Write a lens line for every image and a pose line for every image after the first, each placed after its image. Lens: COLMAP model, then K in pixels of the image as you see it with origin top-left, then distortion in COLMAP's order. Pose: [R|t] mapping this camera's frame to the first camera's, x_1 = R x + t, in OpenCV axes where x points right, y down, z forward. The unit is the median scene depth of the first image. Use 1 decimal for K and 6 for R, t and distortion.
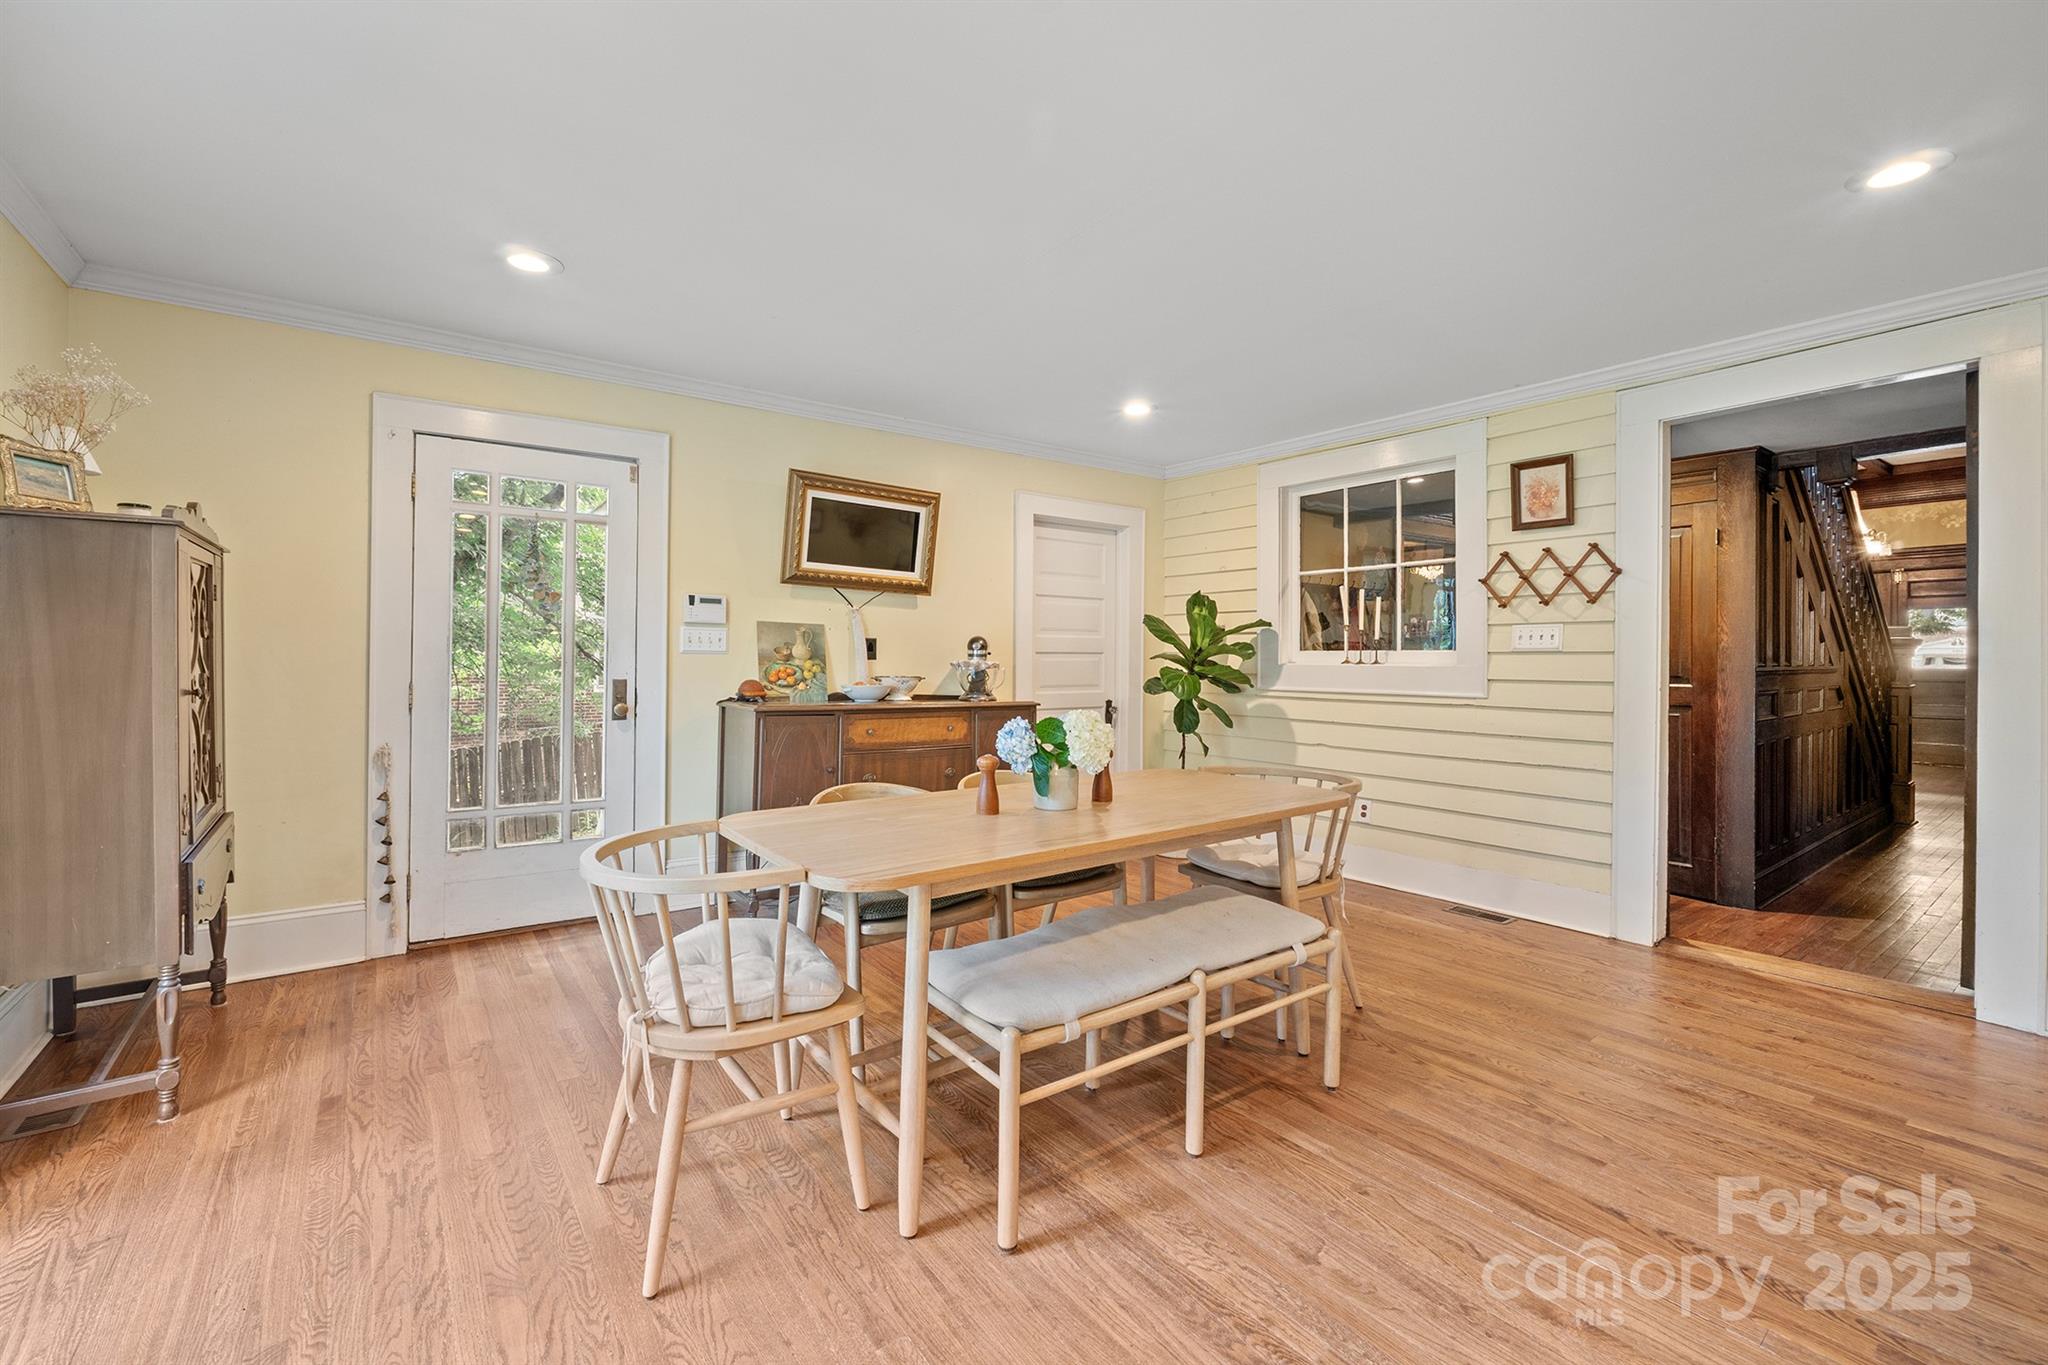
lens RADIAL K [[852.4, 0, 1027.1], [0, 852.4, 670.9], [0, 0, 1]] dist [-0.007164, -0.000271]
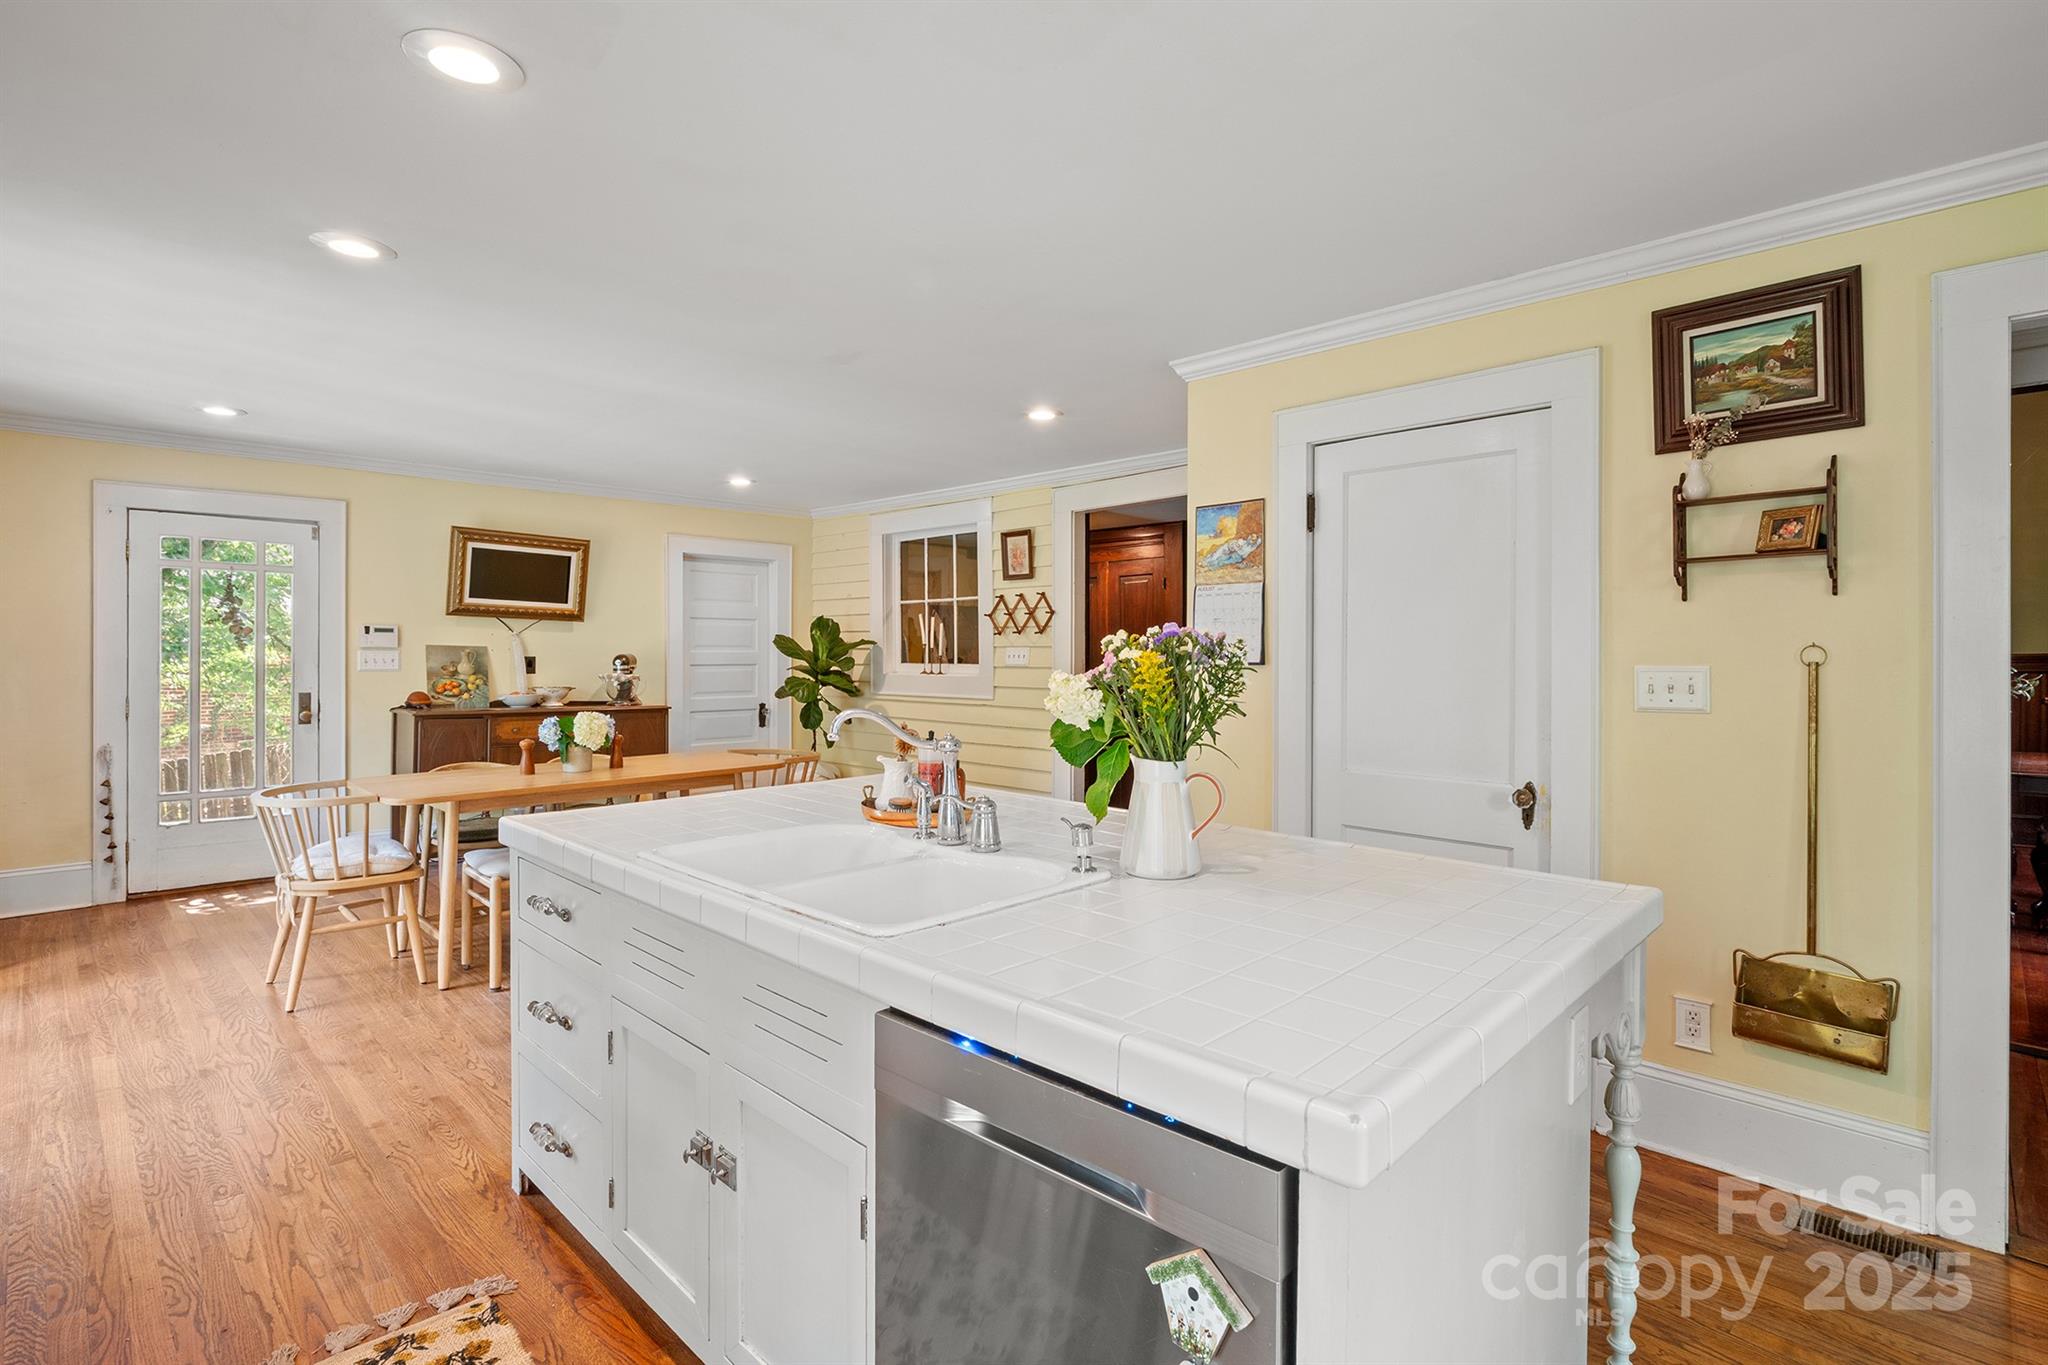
lens RADIAL K [[974.4, 0, 1021.8], [0, 974.4, 673.6], [0, 0, 1]] dist [-0.005570, -0.000213]
pose [[0.989274, -0.006238, 0.145936, 0.353223], [0.005231, 0.999960, 0.007285, -0.021862], [-0.145975, -0.006443, 0.989267, -0.569365]]
